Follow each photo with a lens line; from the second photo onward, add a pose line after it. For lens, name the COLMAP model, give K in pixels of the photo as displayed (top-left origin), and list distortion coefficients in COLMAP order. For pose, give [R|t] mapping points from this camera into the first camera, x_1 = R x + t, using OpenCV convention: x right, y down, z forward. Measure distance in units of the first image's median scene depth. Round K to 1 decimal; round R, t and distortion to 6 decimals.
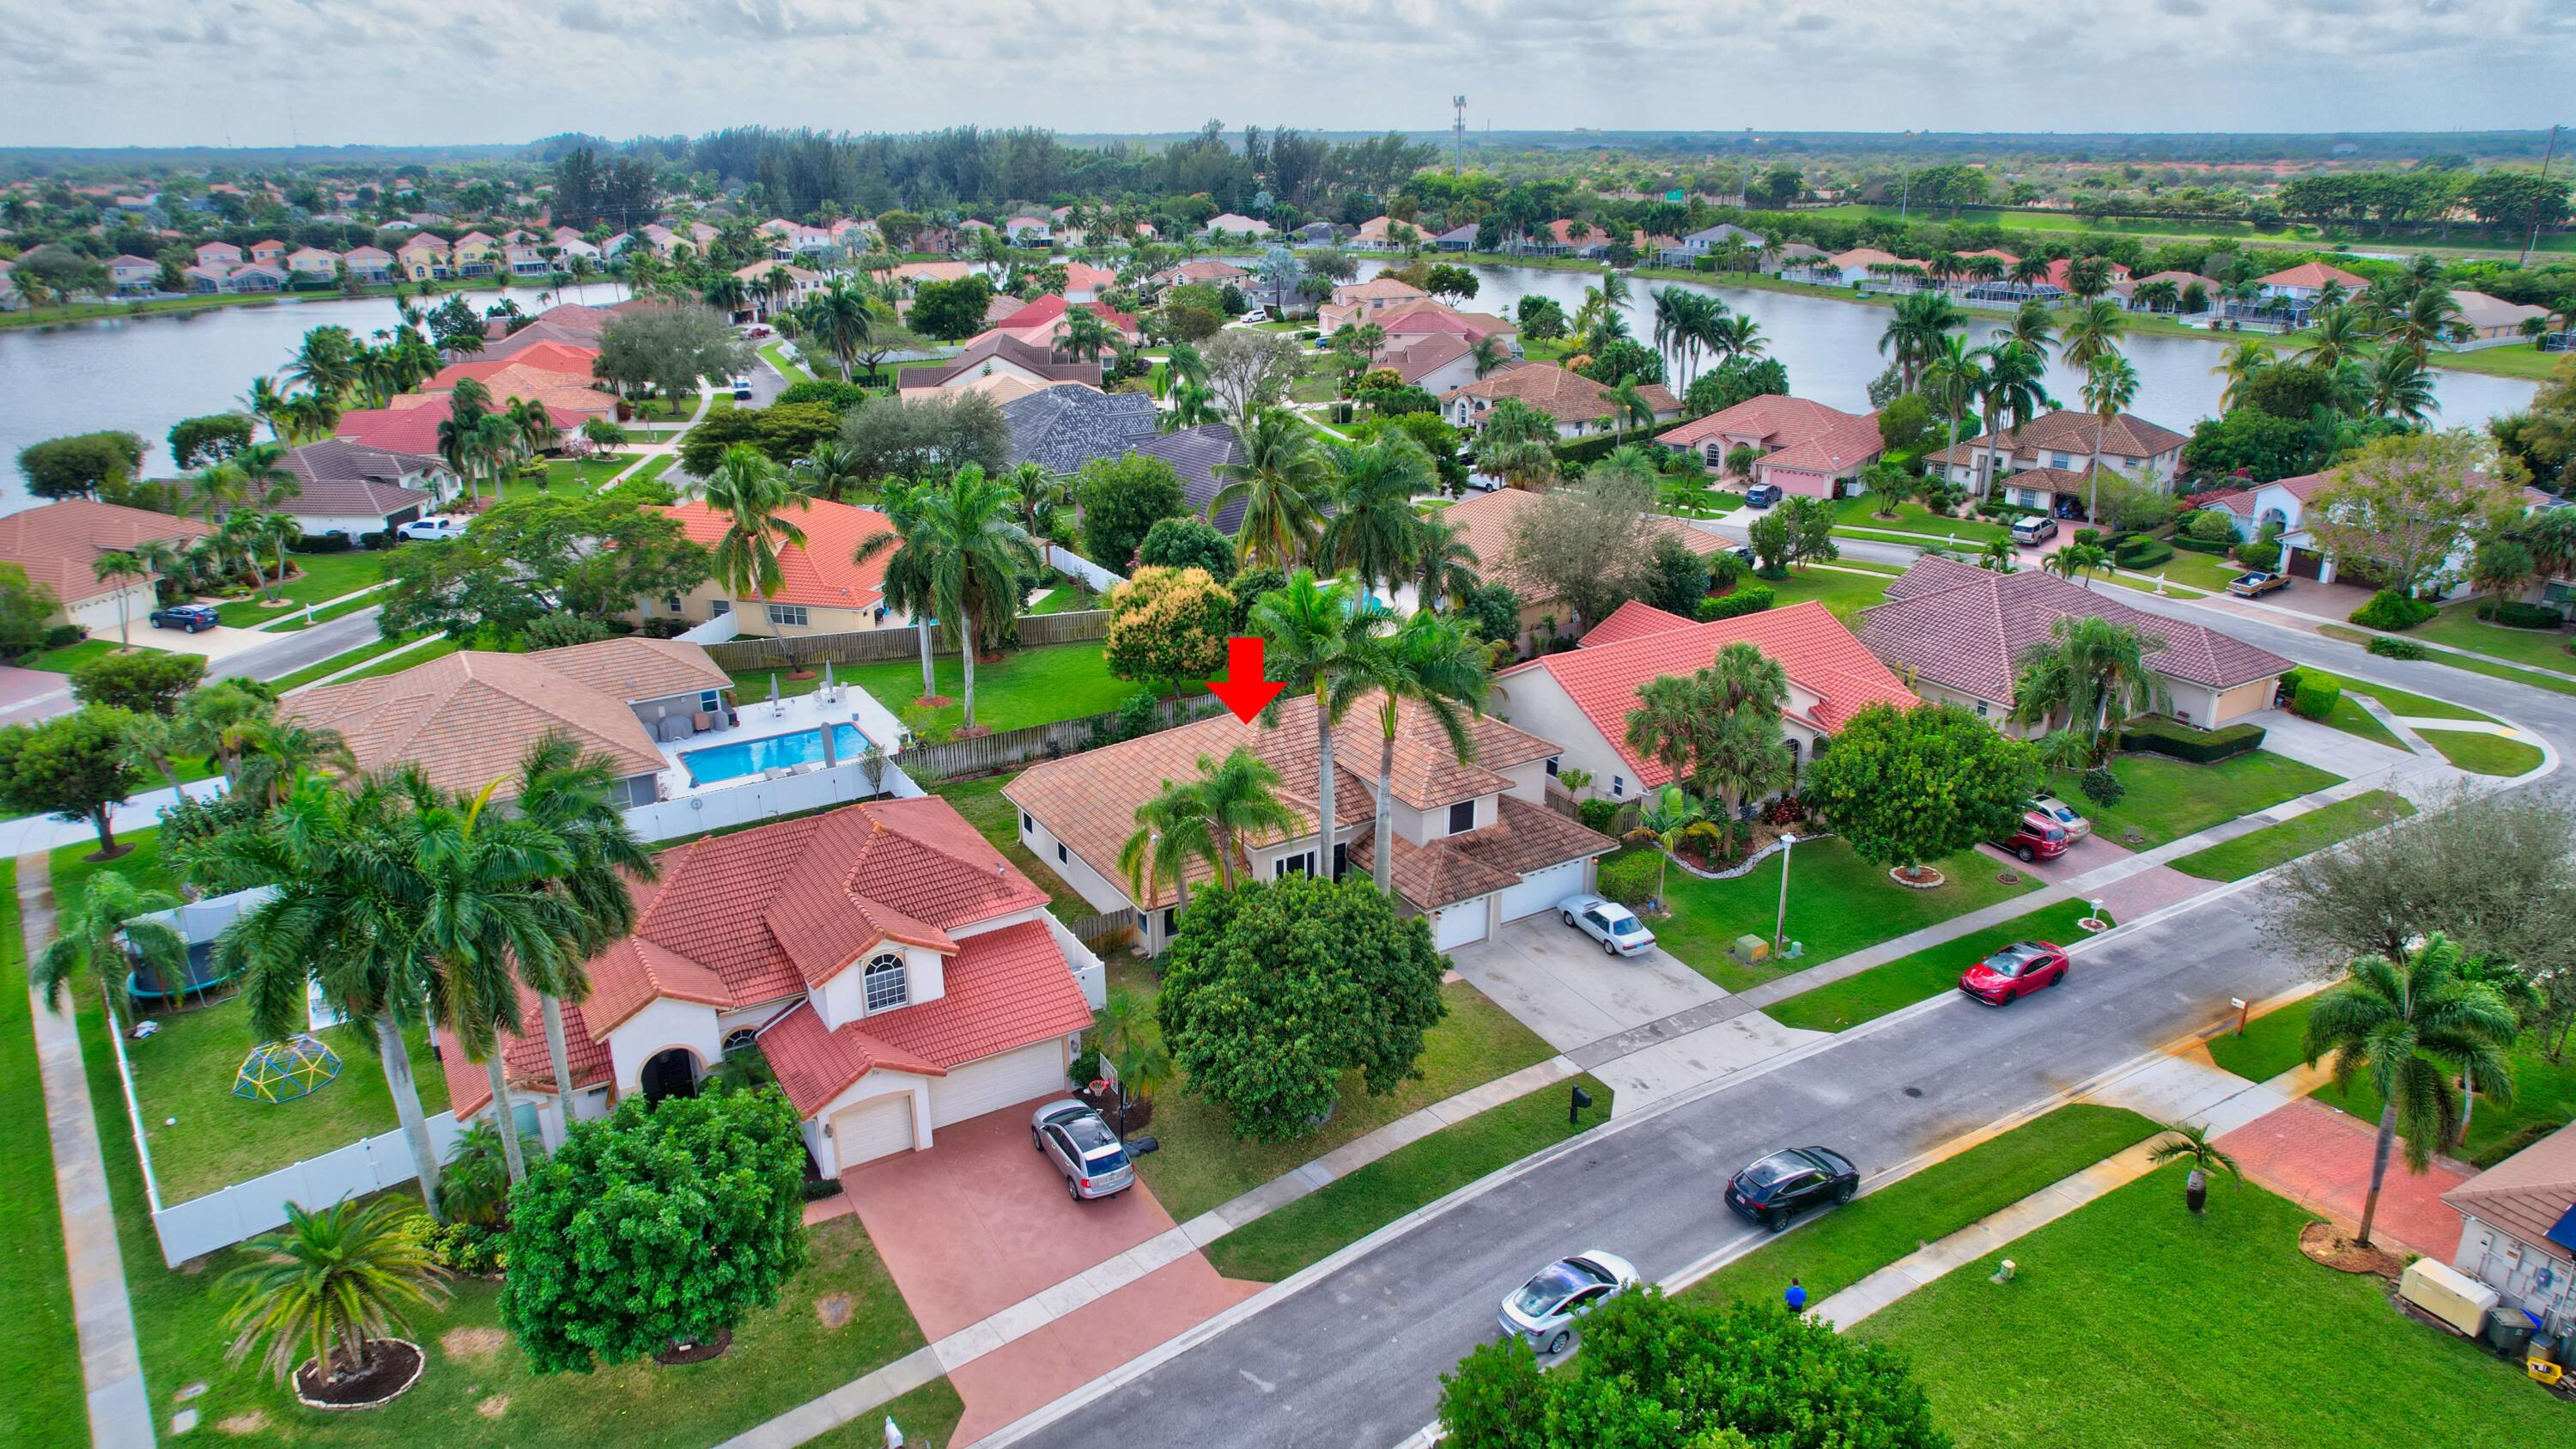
lens RADIAL K [[1648.0, 0, 1285.6], [0, 1648.0, 721.2], [0, 0, 1]] dist [-0.078922, 0.073609]
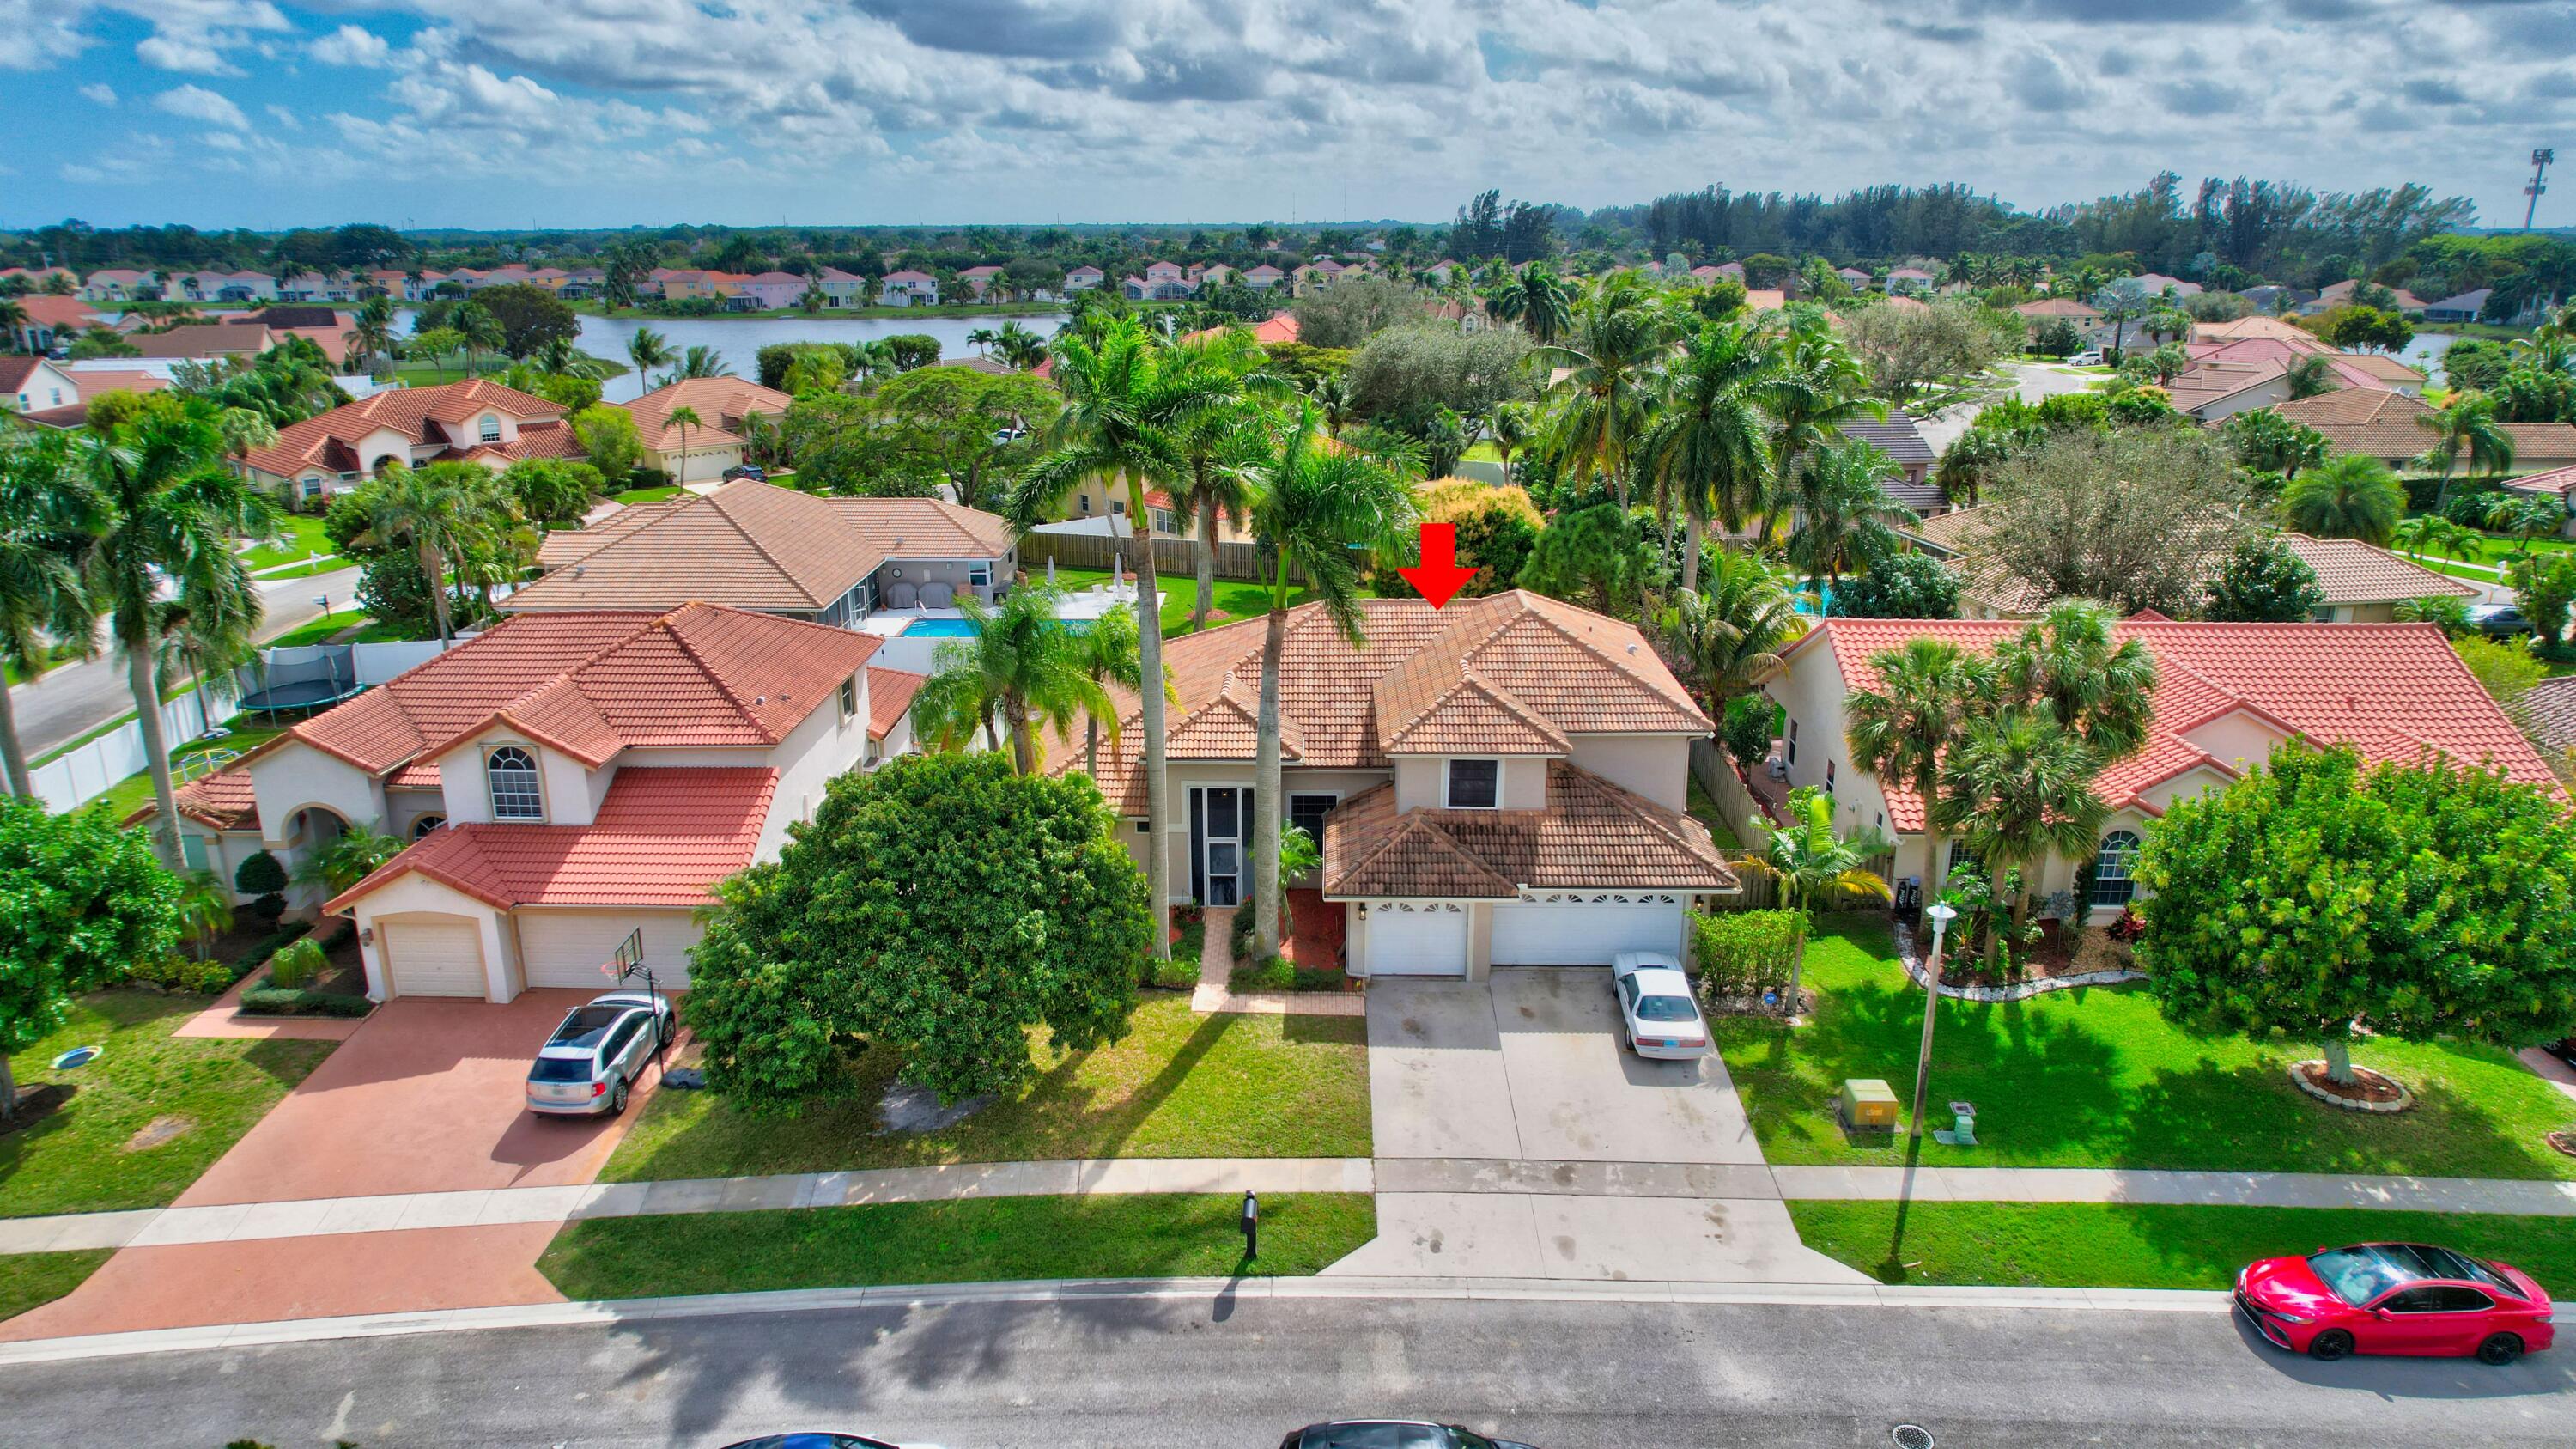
lens RADIAL K [[1648.0, 0, 1285.6], [0, 1648.0, 721.2], [0, 0, 1]] dist [-0.078922, 0.073609]
pose [[0.845184, 0.162491, -0.509176, 0.371027], [-0.187570, 0.982249, 0.002112, 0.046831], [0.500480, 0.093721, 0.860660, 0.409622]]
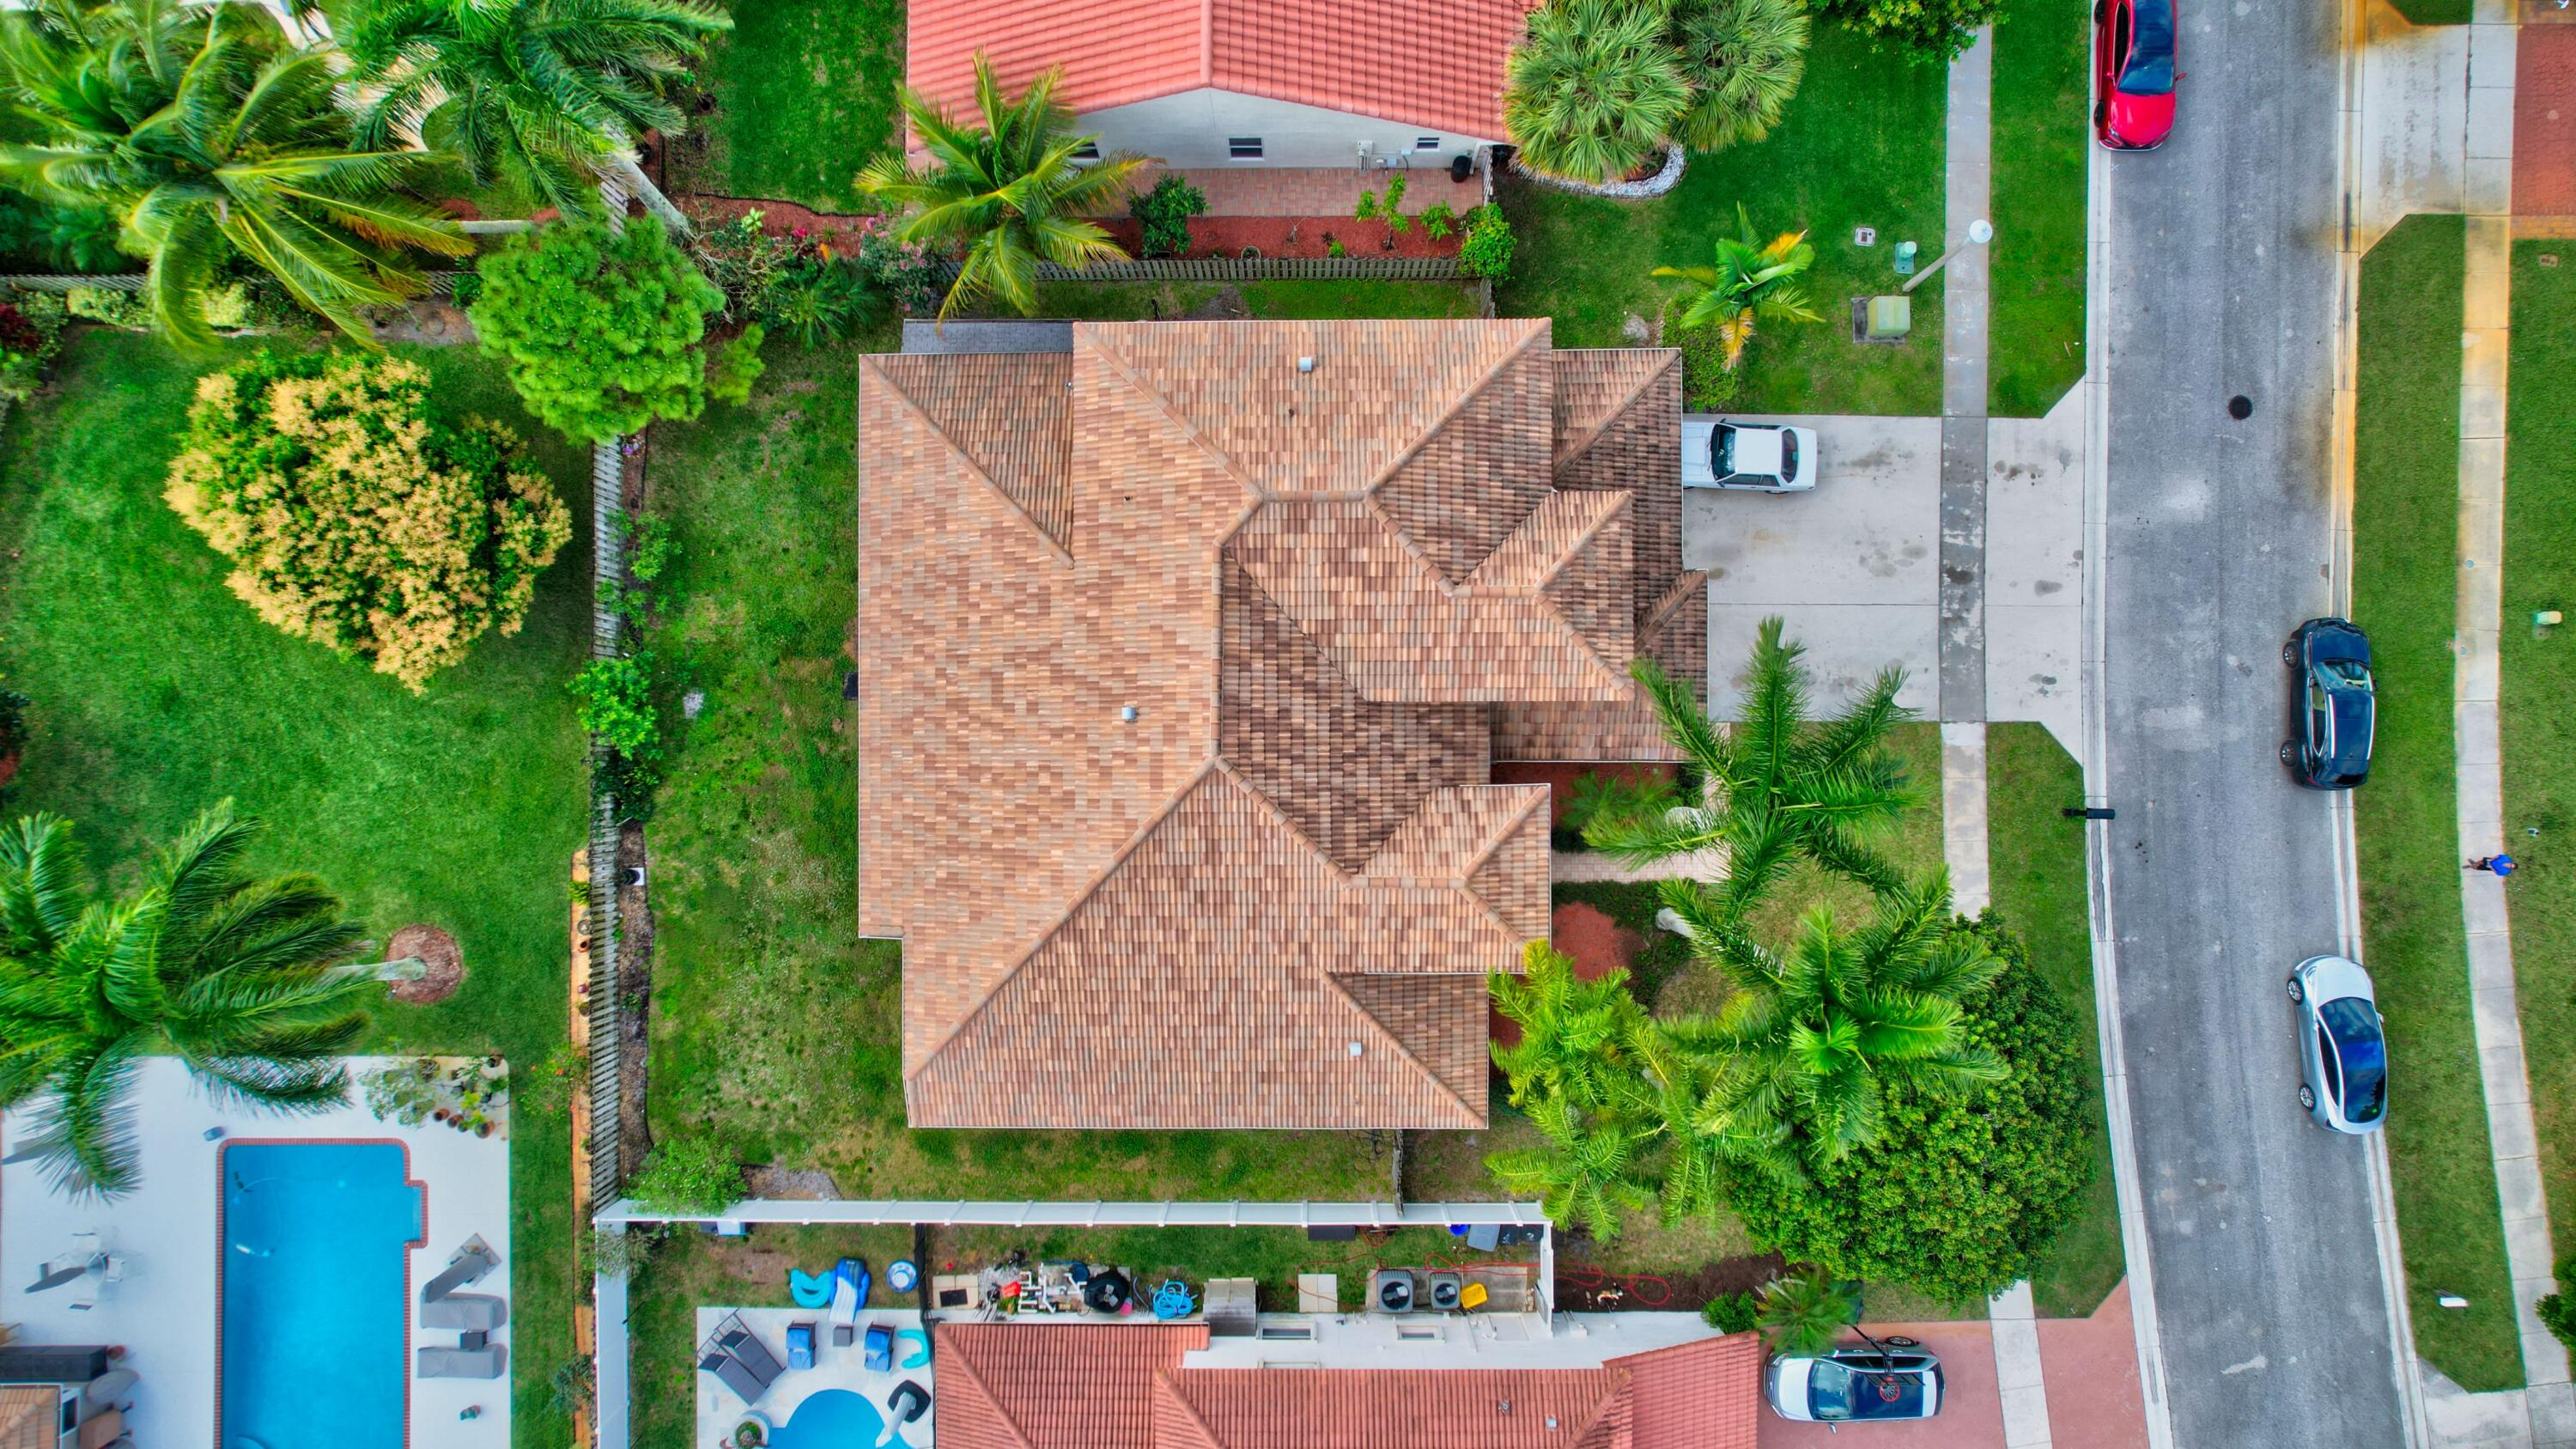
lens RADIAL K [[1648.0, 0, 1285.6], [0, 1648.0, 721.2], [0, 0, 1]] dist [-0.078922, 0.073609]
pose [[0.514913, -0.857195, 0.009004, 0.006484], [0.303949, 0.192381, 0.933062, -0.526204], [-0.801549, -0.477708, 0.359603, 0.862946]]
